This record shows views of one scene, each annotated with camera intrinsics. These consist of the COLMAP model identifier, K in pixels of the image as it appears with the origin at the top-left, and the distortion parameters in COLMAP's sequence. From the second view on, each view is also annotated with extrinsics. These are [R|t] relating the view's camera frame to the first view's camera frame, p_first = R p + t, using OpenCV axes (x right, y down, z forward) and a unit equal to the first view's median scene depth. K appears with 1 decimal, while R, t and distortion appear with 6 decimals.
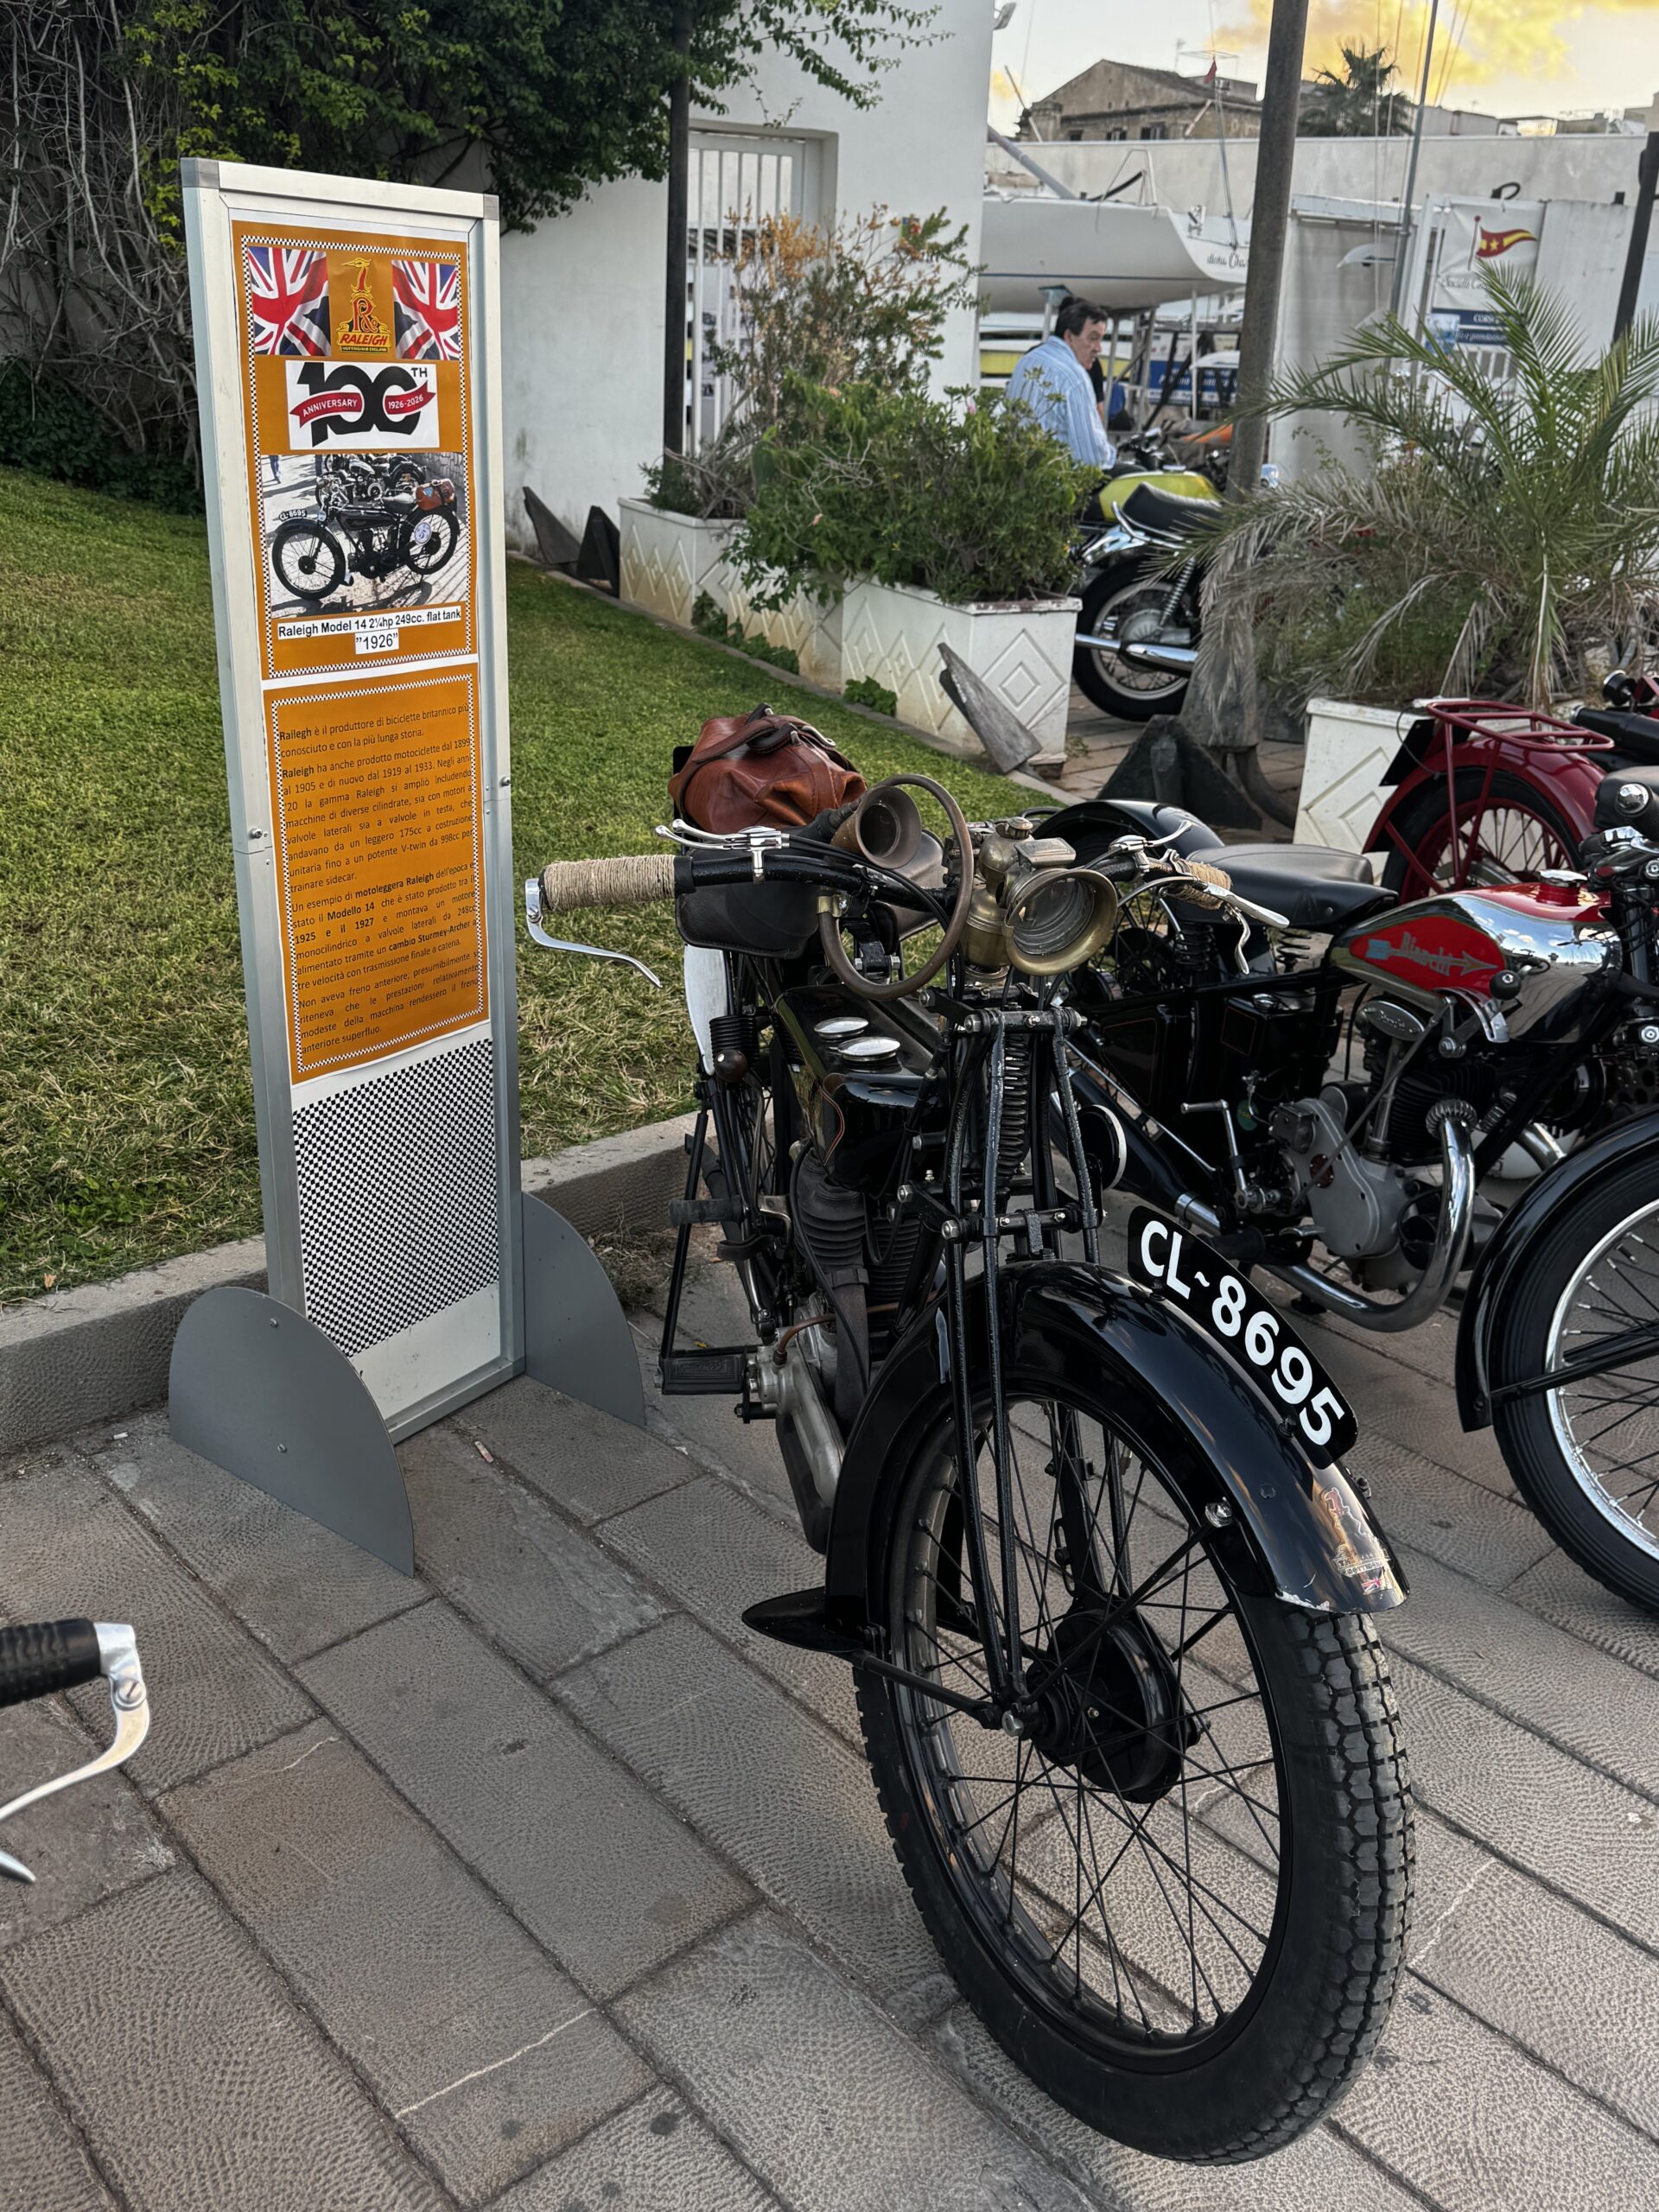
lens RADIAL K [[1849.7, 0, 823.6], [0, 1849.7, 1101.9], [0, 0, 1]] dist [0.056614, -0.114311]
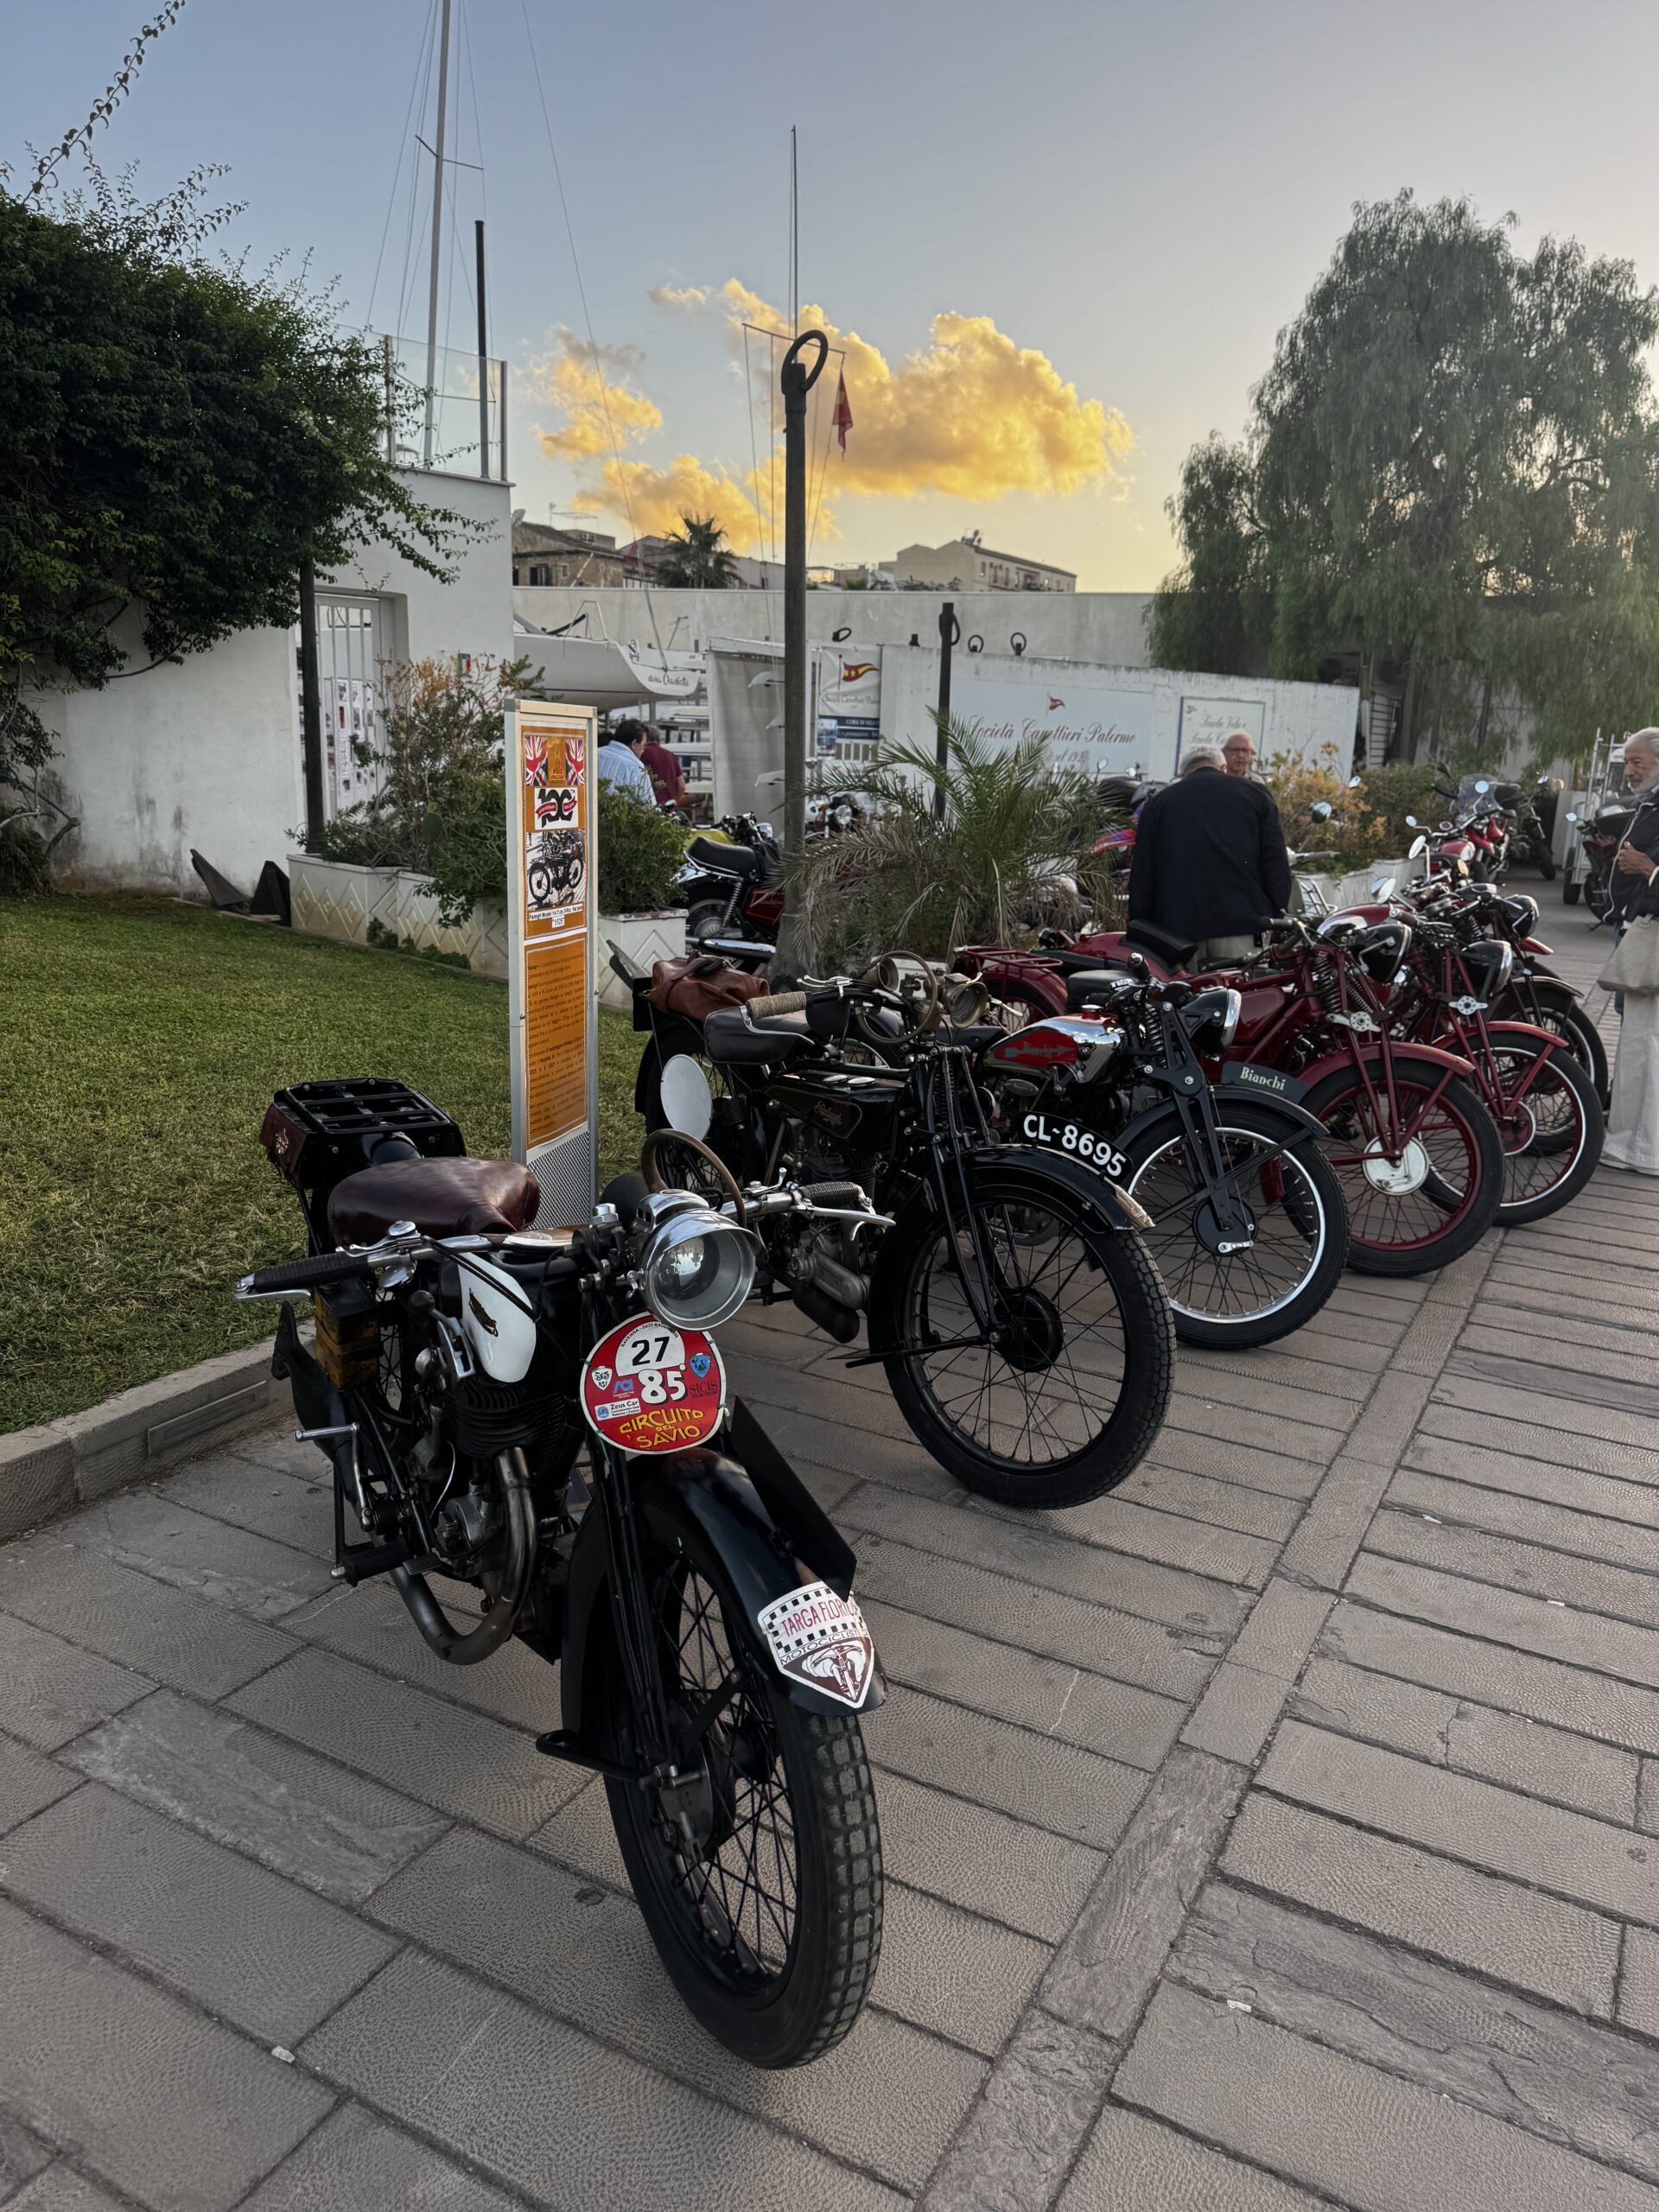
lens RADIAL K [[1544.1, 0, 827.1], [0, 1544.1, 1118.7], [0, 0, 1]] dist [0.115187, -0.257251]
pose [[0.943472, -0.084539, 0.320490, -0.152540], [0.128602, 0.984545, -0.118878, 0.057096], [-0.305487, 0.153374, 0.939763, -0.180652]]
